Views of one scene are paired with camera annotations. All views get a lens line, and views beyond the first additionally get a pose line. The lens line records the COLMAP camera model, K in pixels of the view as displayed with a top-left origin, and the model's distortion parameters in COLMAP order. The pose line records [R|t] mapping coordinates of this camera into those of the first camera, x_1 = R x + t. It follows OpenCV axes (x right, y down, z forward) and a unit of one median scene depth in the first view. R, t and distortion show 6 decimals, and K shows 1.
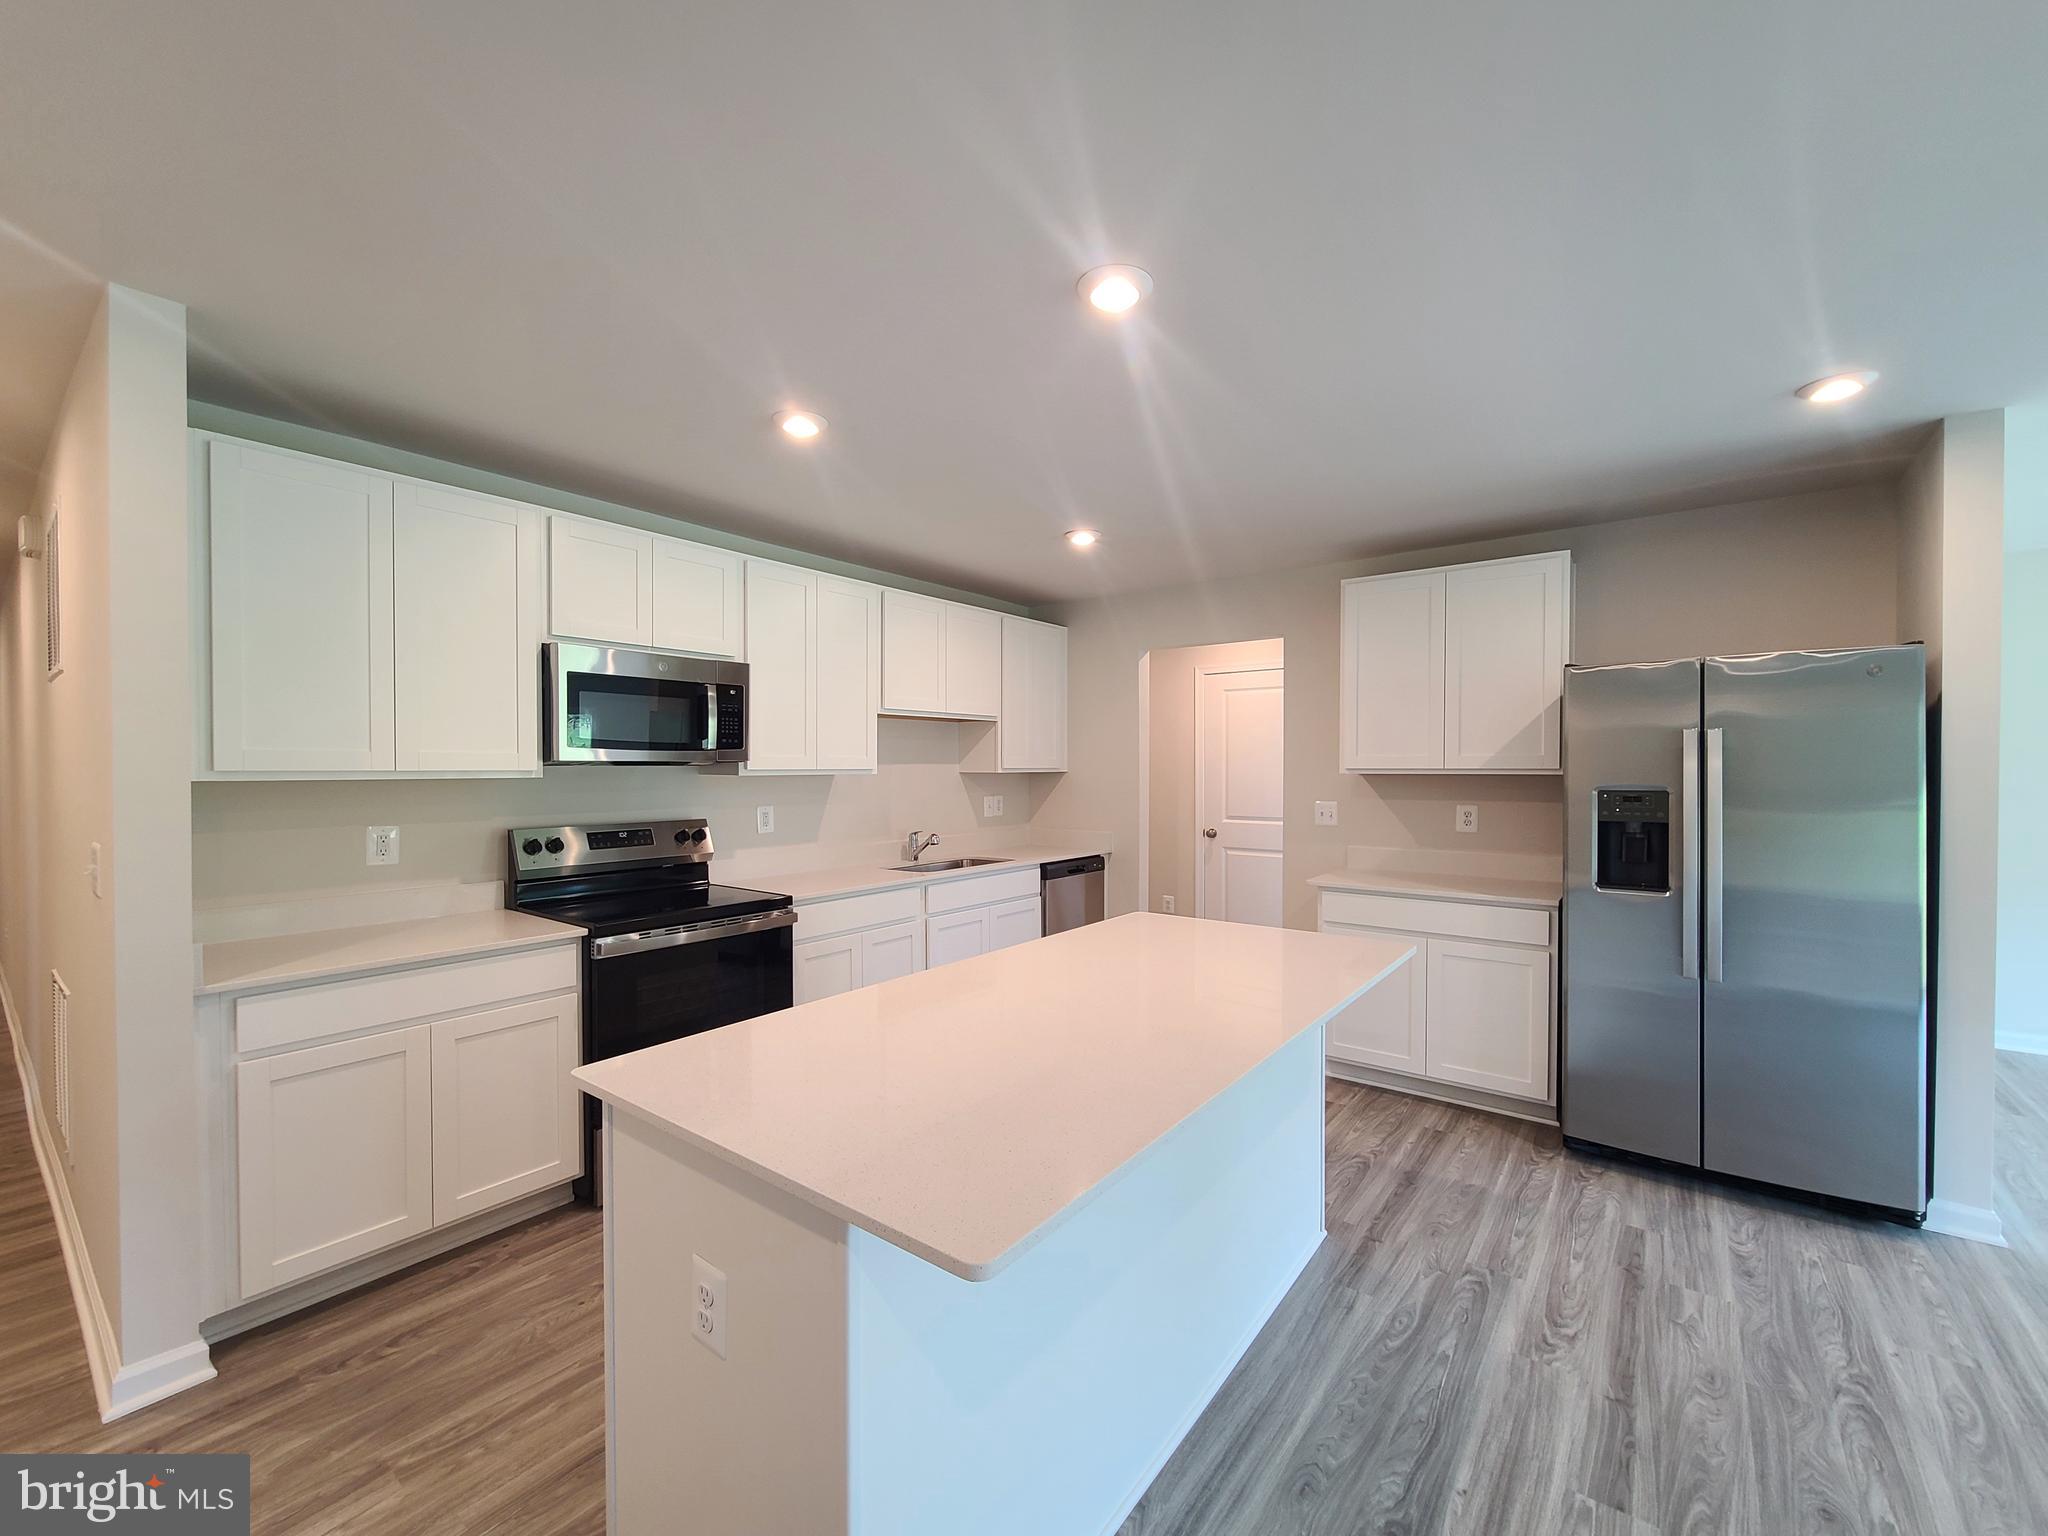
lens RADIAL K [[835.8, 0, 1025.7], [0, 835.8, 771.7], [0, 0, 1]] dist [-0.004642, 0.000457]
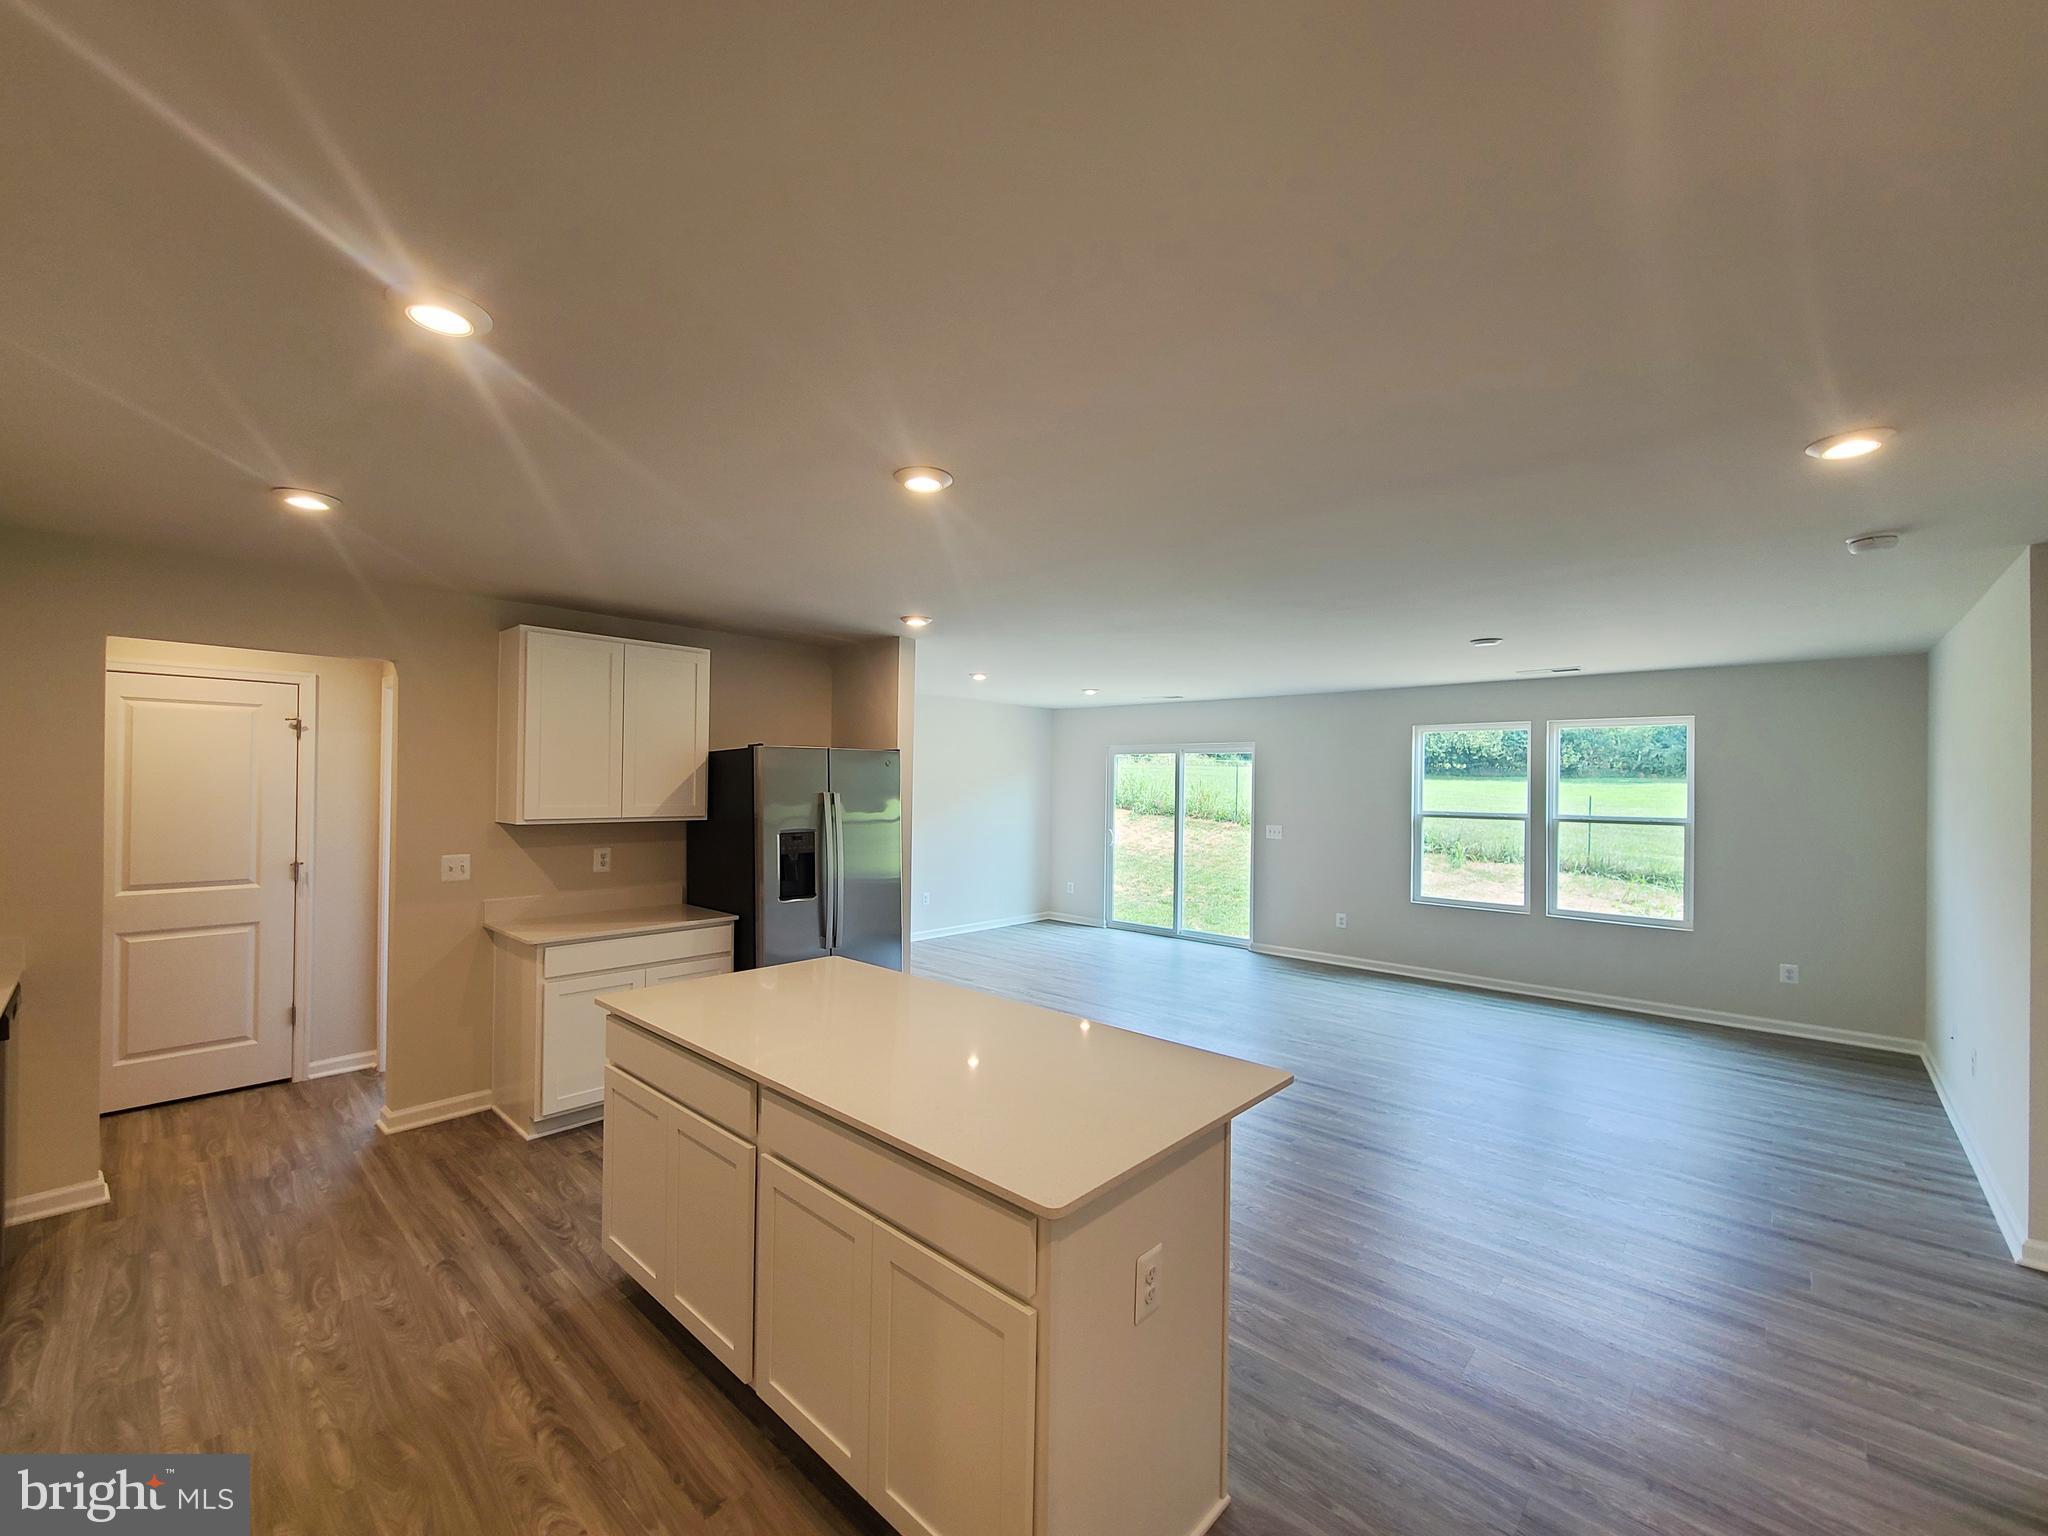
lens RADIAL K [[835.8, 0, 1029.8], [0, 835.8, 775.3], [0, 0, 1]] dist [-0.004642, 0.000457]
pose [[0.089955, 0.005595, 0.995930, -0.824516], [-0.005981, 0.999969, -0.005078, -0.084845], [-0.995928, -0.005500, 0.089986, 0.509249]]
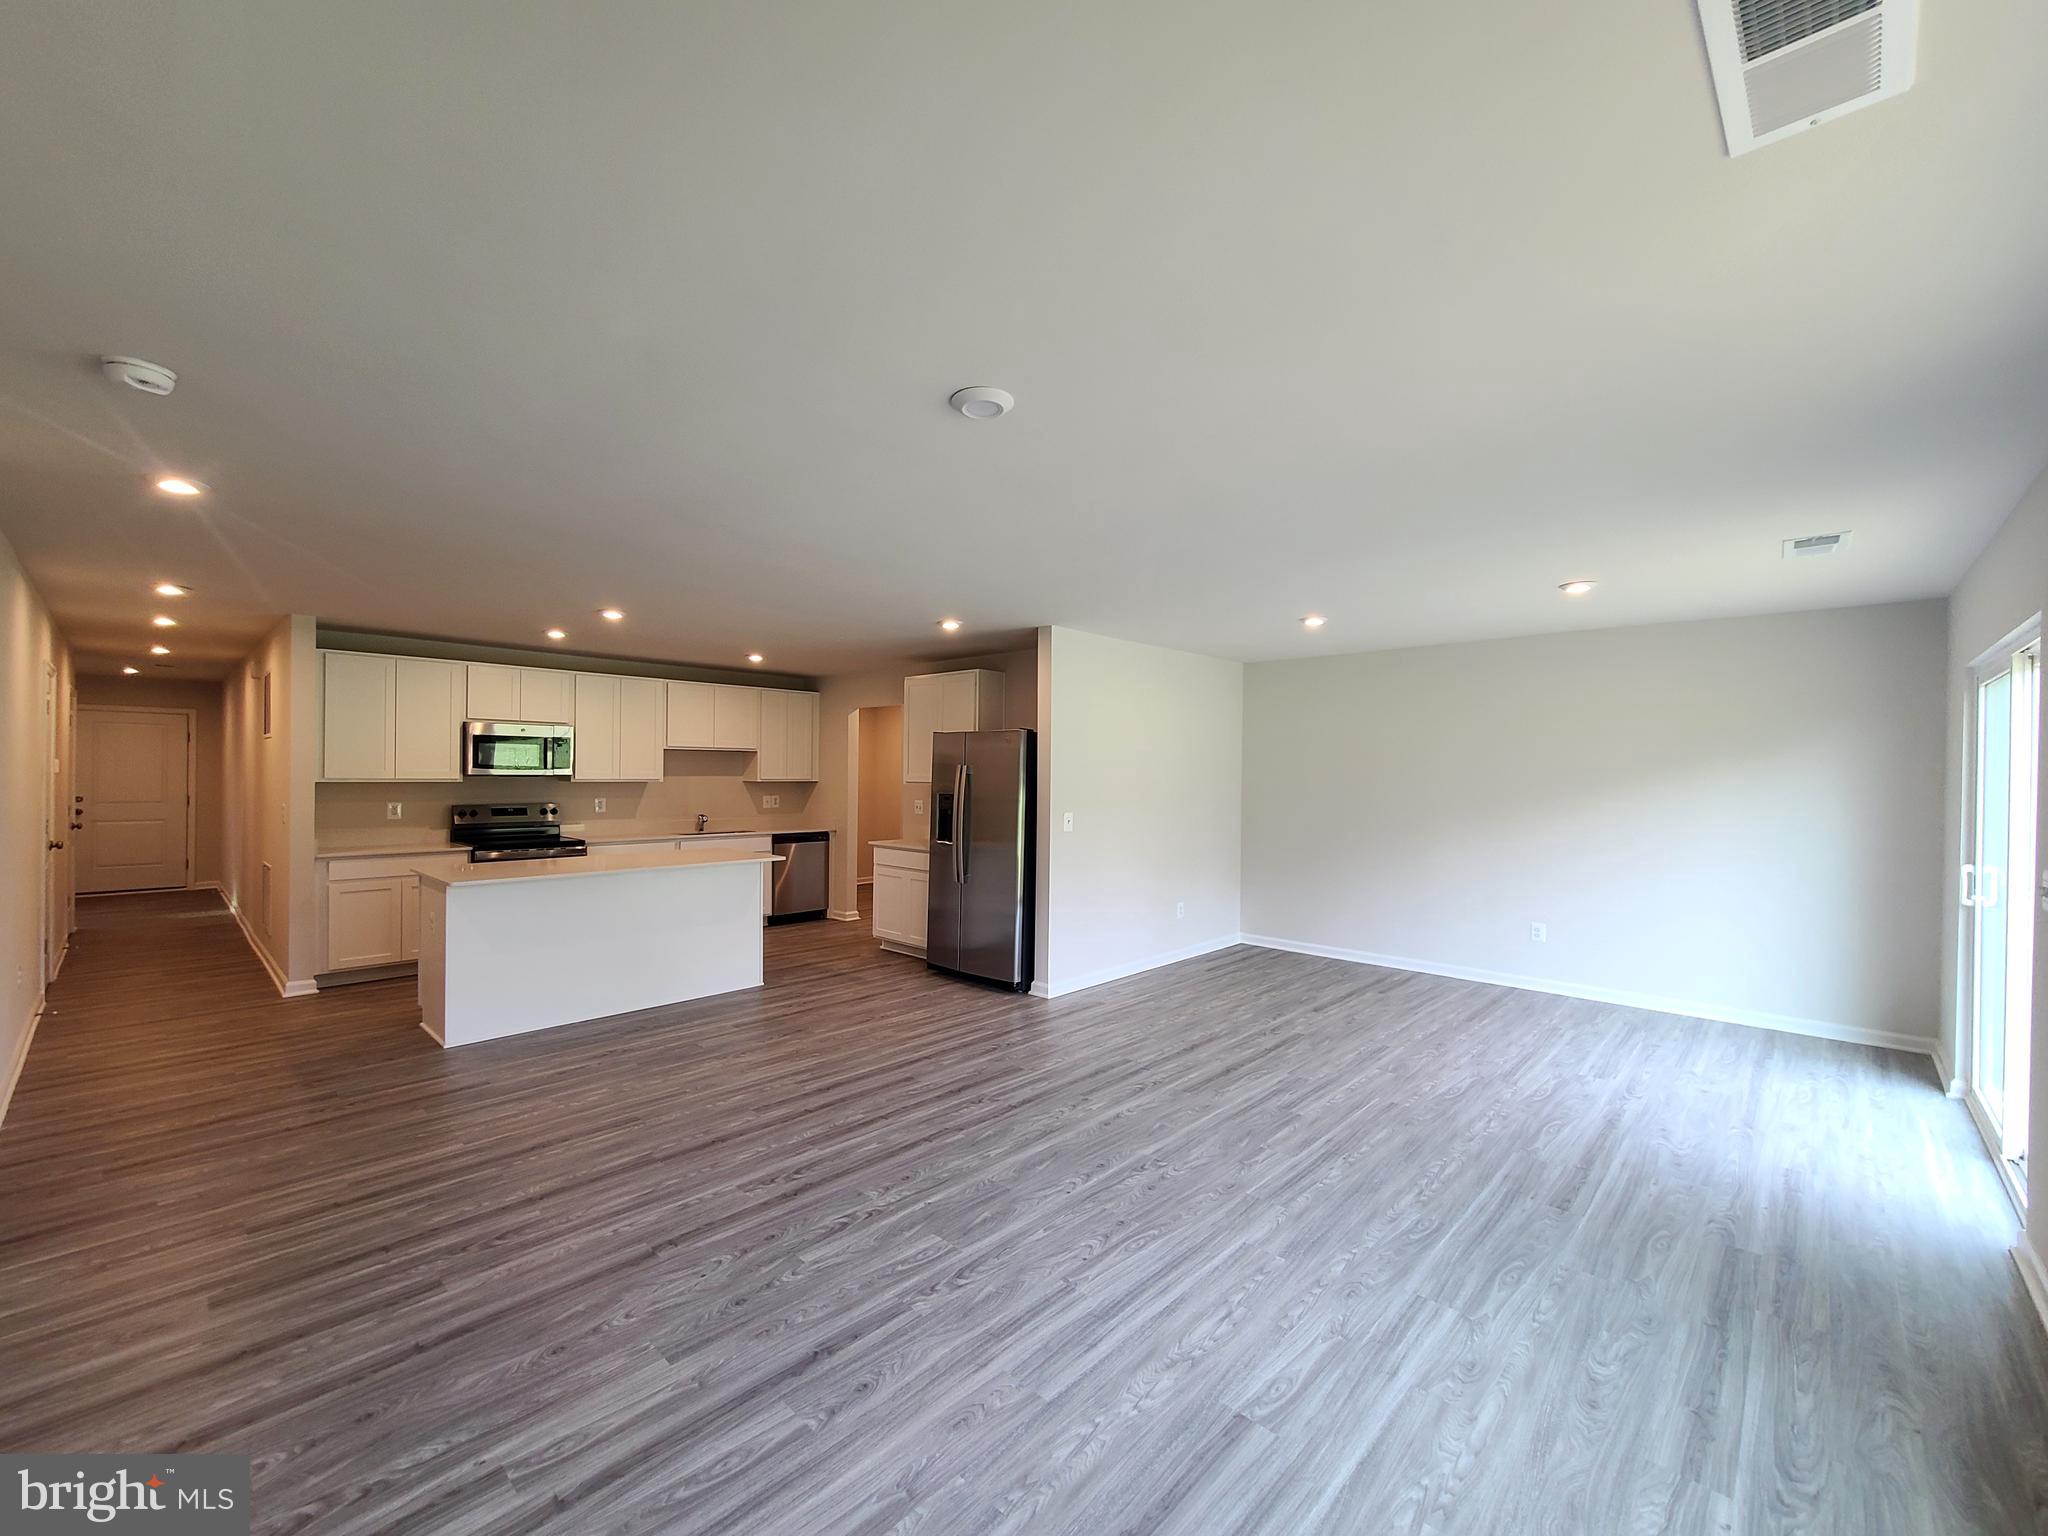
lens RADIAL K [[835.8, 0, 1028.8], [0, 835.8, 772.7], [0, 0, 1]] dist [-0.004642, 0.000457]
pose [[0.995115, 0.009704, -0.098249, 1.120336], [-0.010462, 0.999919, -0.007203, -0.016725], [0.098171, 0.008196, 0.995136, -1.047754]]
